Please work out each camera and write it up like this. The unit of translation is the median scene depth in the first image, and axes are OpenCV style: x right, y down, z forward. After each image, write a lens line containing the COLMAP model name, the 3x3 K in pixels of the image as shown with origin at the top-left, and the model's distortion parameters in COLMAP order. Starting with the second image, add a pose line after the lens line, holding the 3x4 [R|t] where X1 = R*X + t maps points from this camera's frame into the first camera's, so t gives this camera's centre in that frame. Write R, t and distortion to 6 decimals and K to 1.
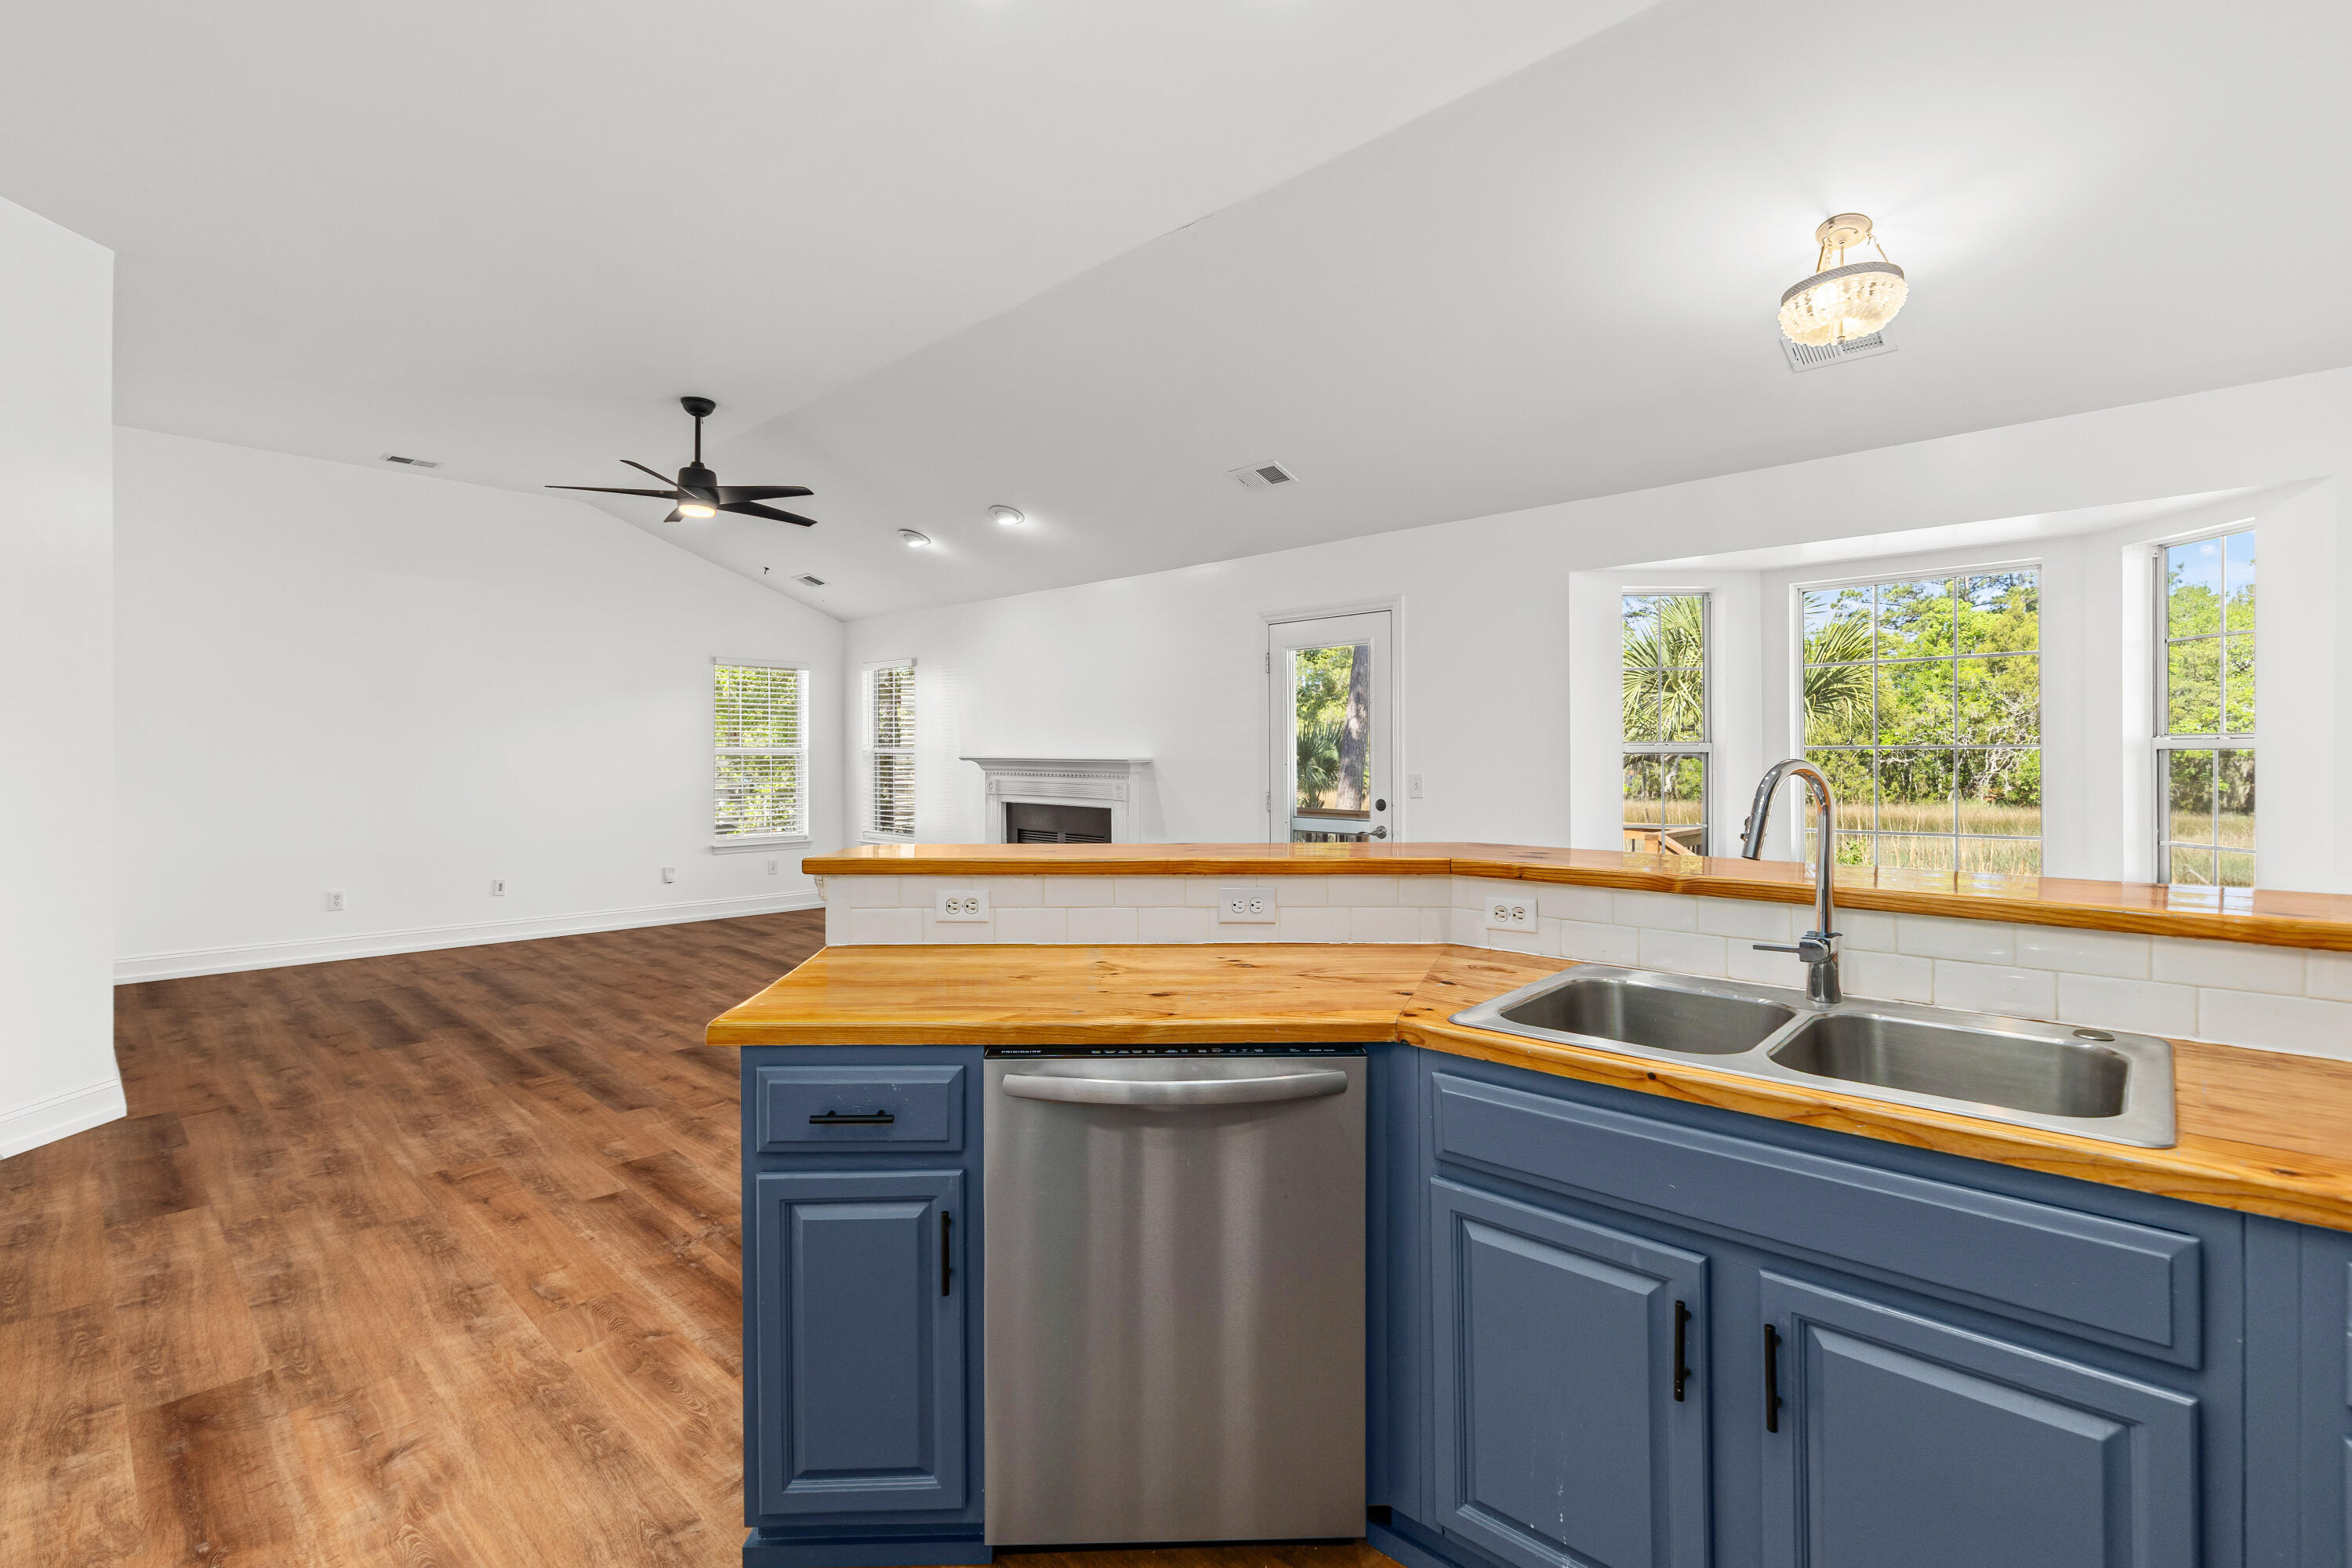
lens RADIAL K [[1073.2, 0, 1168.9], [0, 1073.2, 748.5], [0, 0, 1]] dist [0.001474, 0.000127]
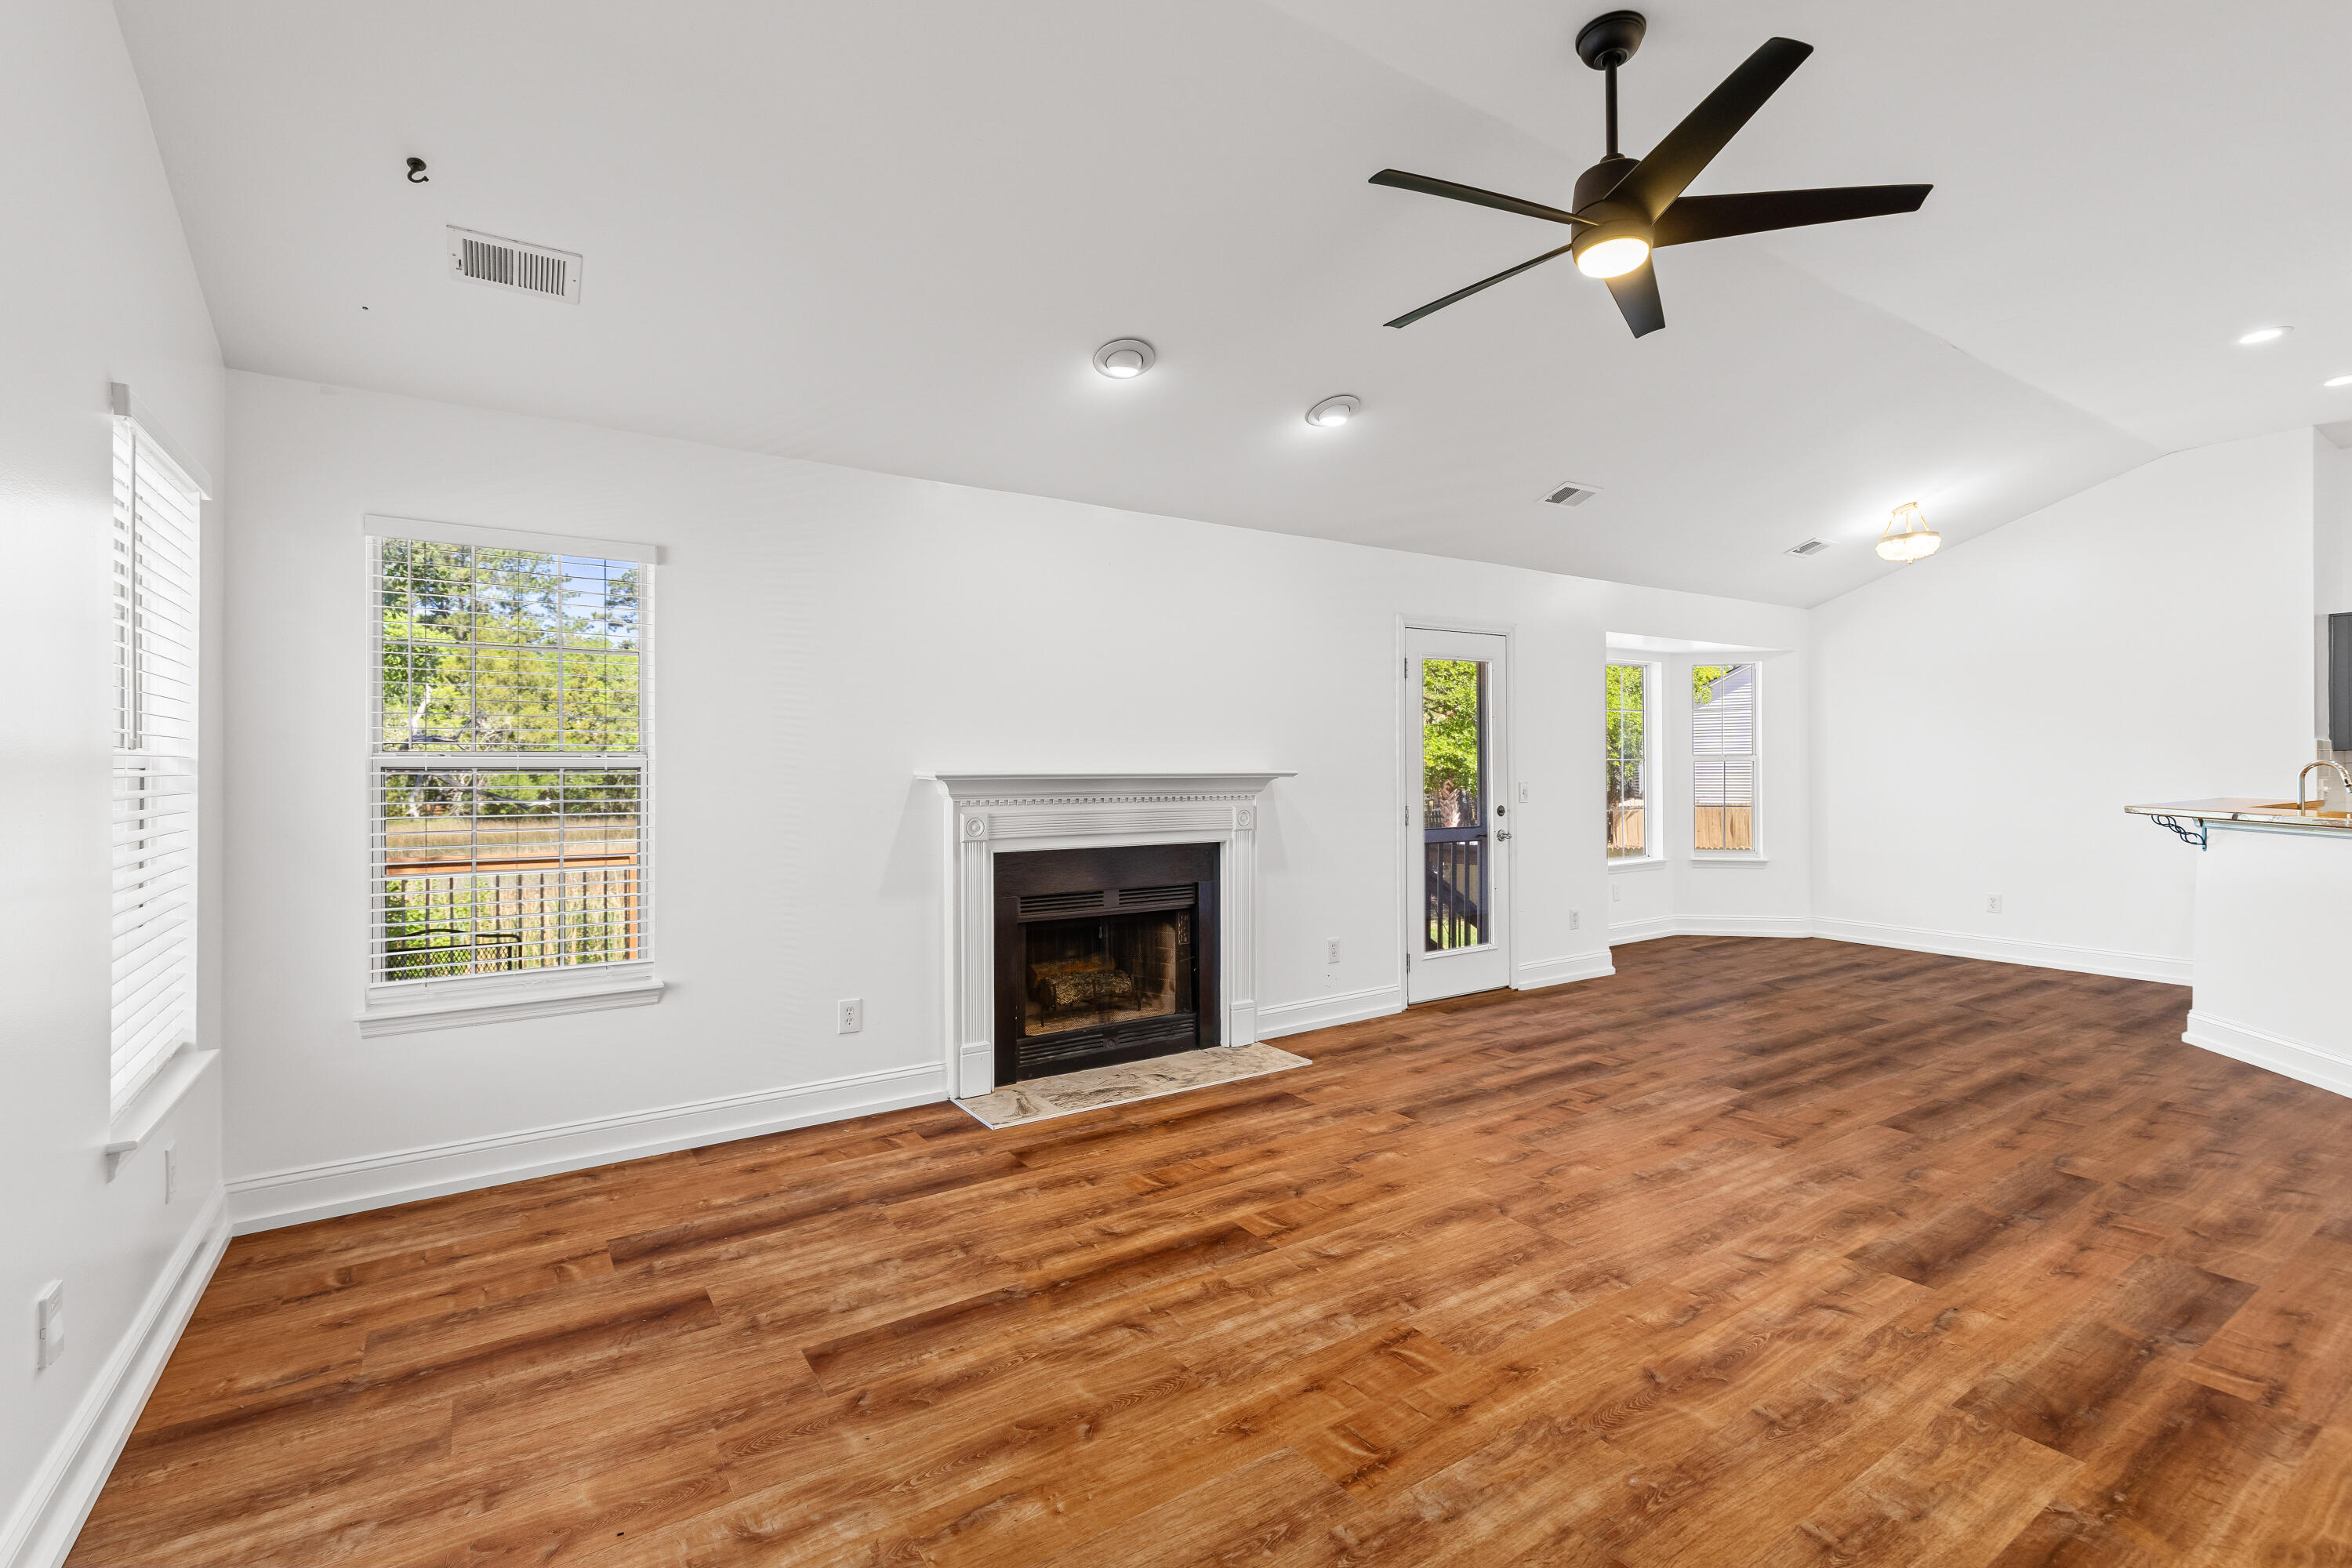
lens RADIAL K [[1062.3, 0, 1184.4], [0, 1062.3, 765.3], [0, 0, 1]] dist [0.004520, 0.000249]
pose [[0.212725, 0.001507, 0.977111, -0.897766], [0.000293, 0.999999, -0.001606, 0.006242], [-0.977112, 0.000628, 0.212725, 1.033979]]
